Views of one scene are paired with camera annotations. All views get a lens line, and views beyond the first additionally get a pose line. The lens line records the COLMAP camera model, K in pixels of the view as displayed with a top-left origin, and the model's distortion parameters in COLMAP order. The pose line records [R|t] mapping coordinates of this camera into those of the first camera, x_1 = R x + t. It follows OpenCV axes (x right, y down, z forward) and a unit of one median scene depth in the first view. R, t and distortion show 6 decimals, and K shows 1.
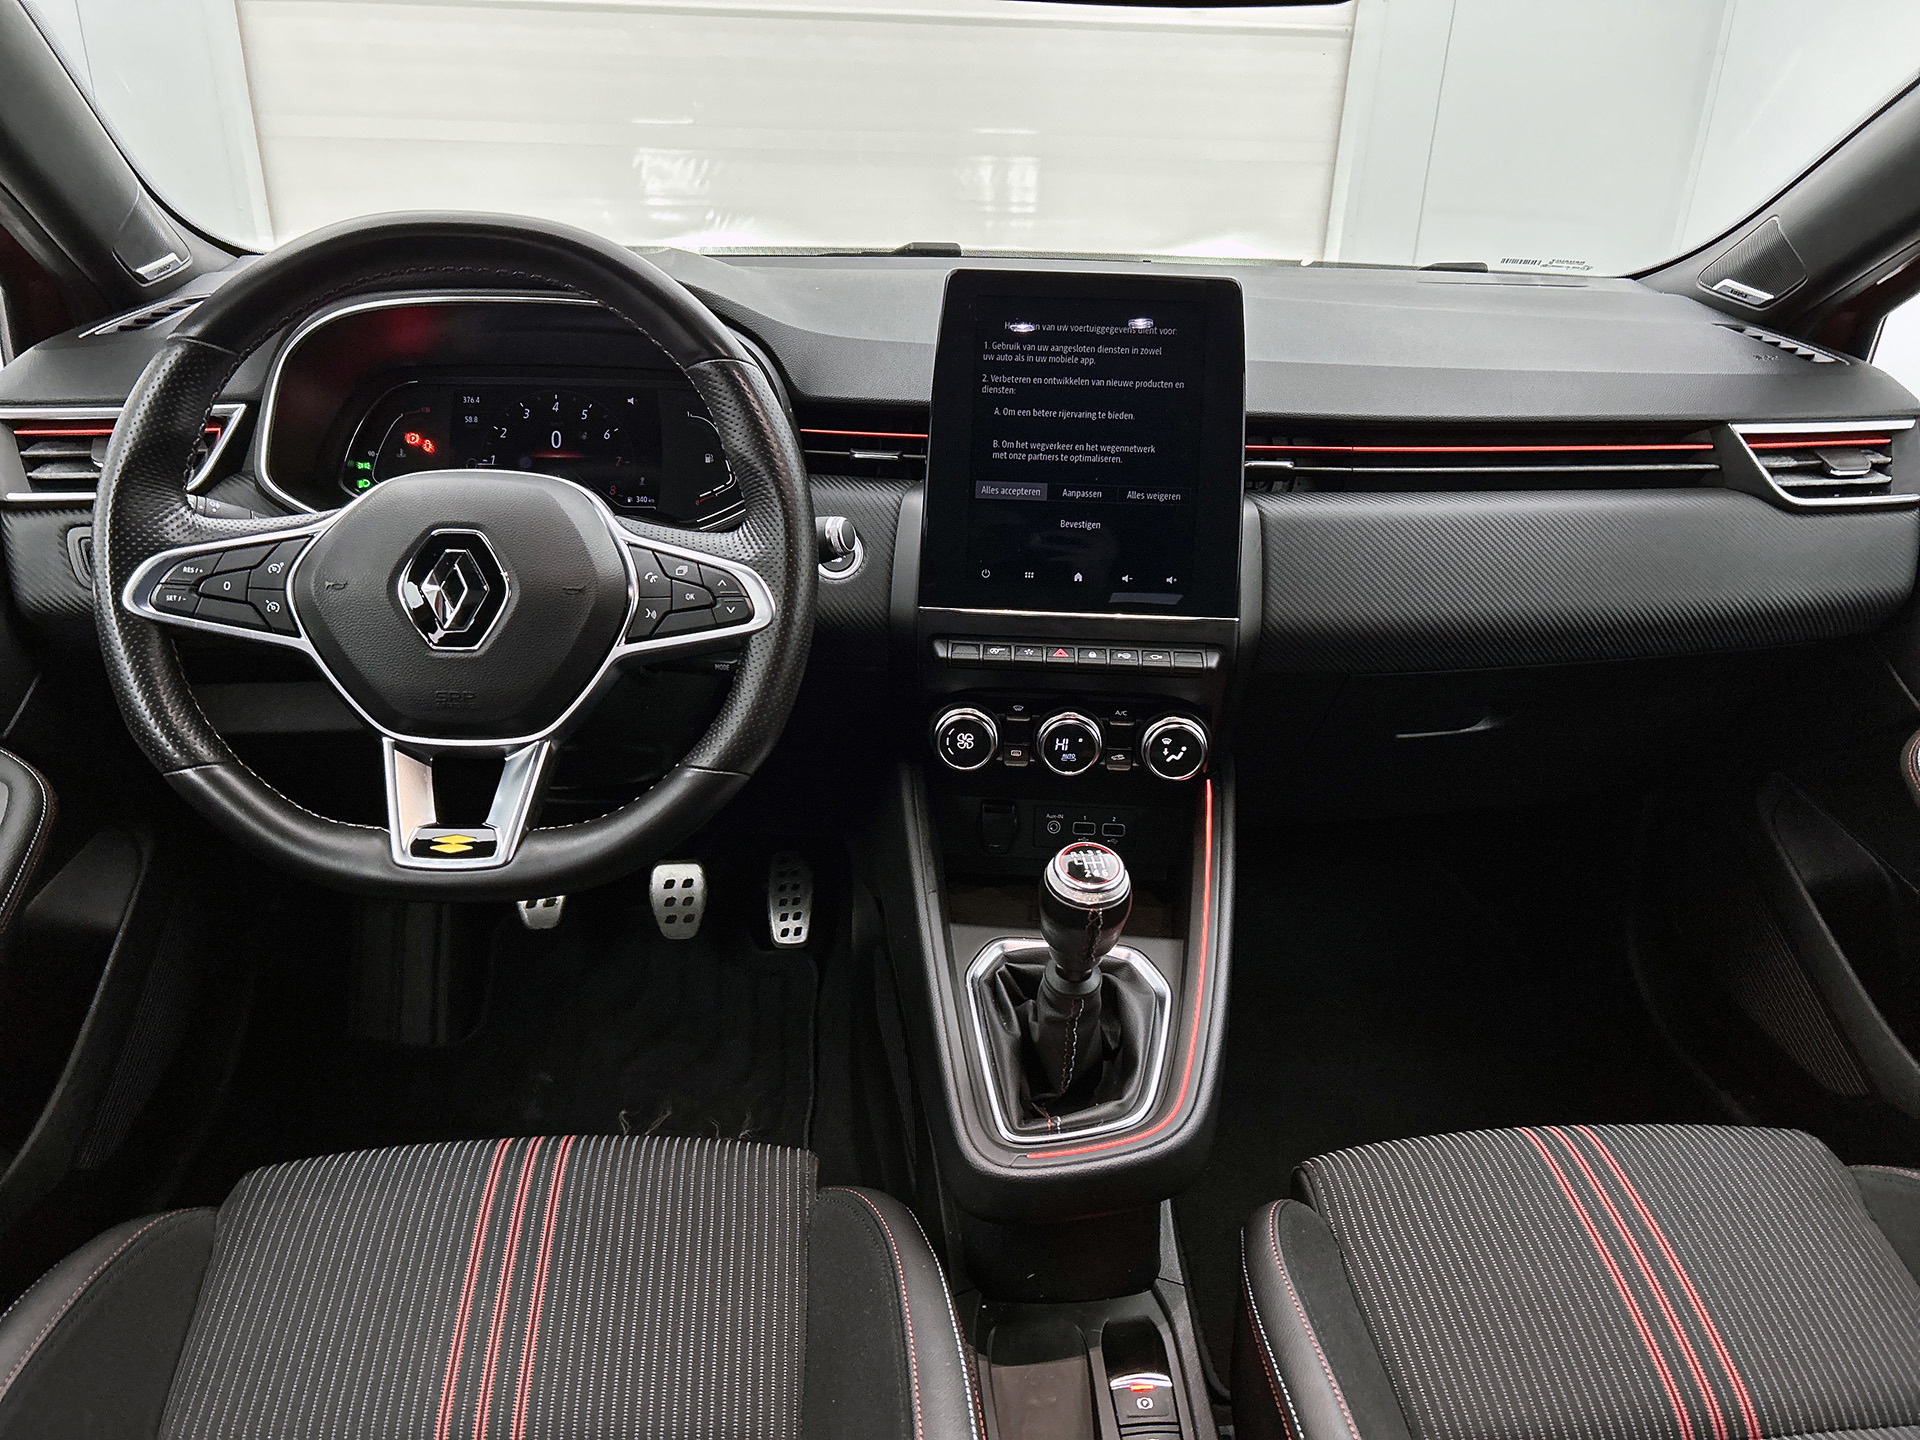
lens RADIAL K [[1437.4, 0, 960.0], [0, 1437.4, 720.0], [0, 0, 1]] dist [0.056843, -0.058122]
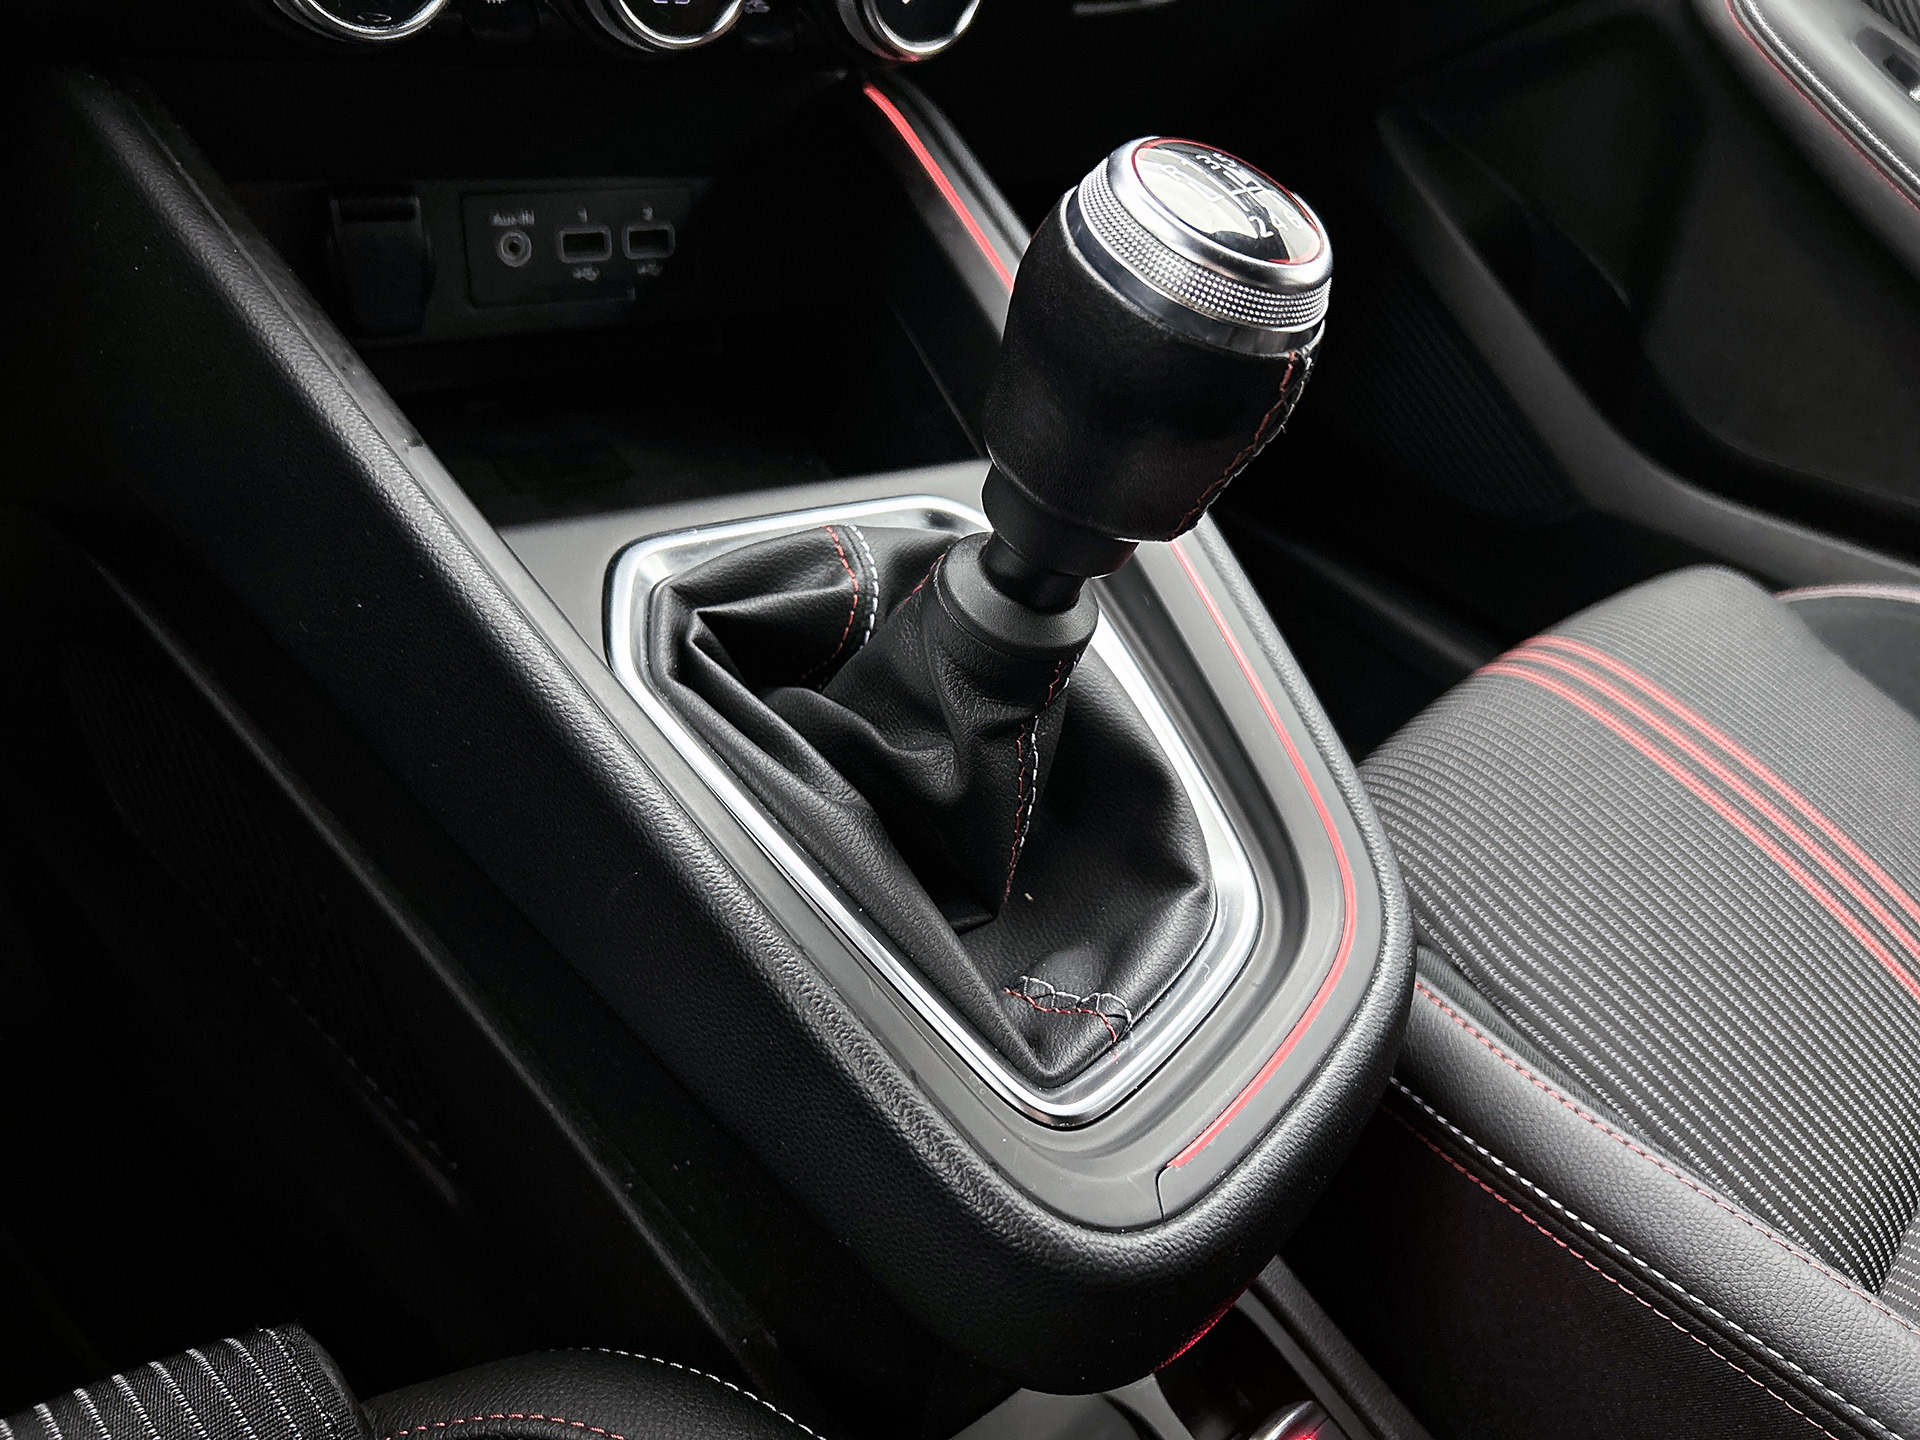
lens RADIAL K [[1482.4, 0, 985.2], [0, 1482.4, 721.7], [0, 0, 1]] dist [0.008593, -0.005483]
pose [[0.765057, -0.279189, 0.580294, -0.145404], [0.083220, 0.936438, 0.340819, 0.087448], [-0.638563, -0.212454, 0.739663, 0.749970]]
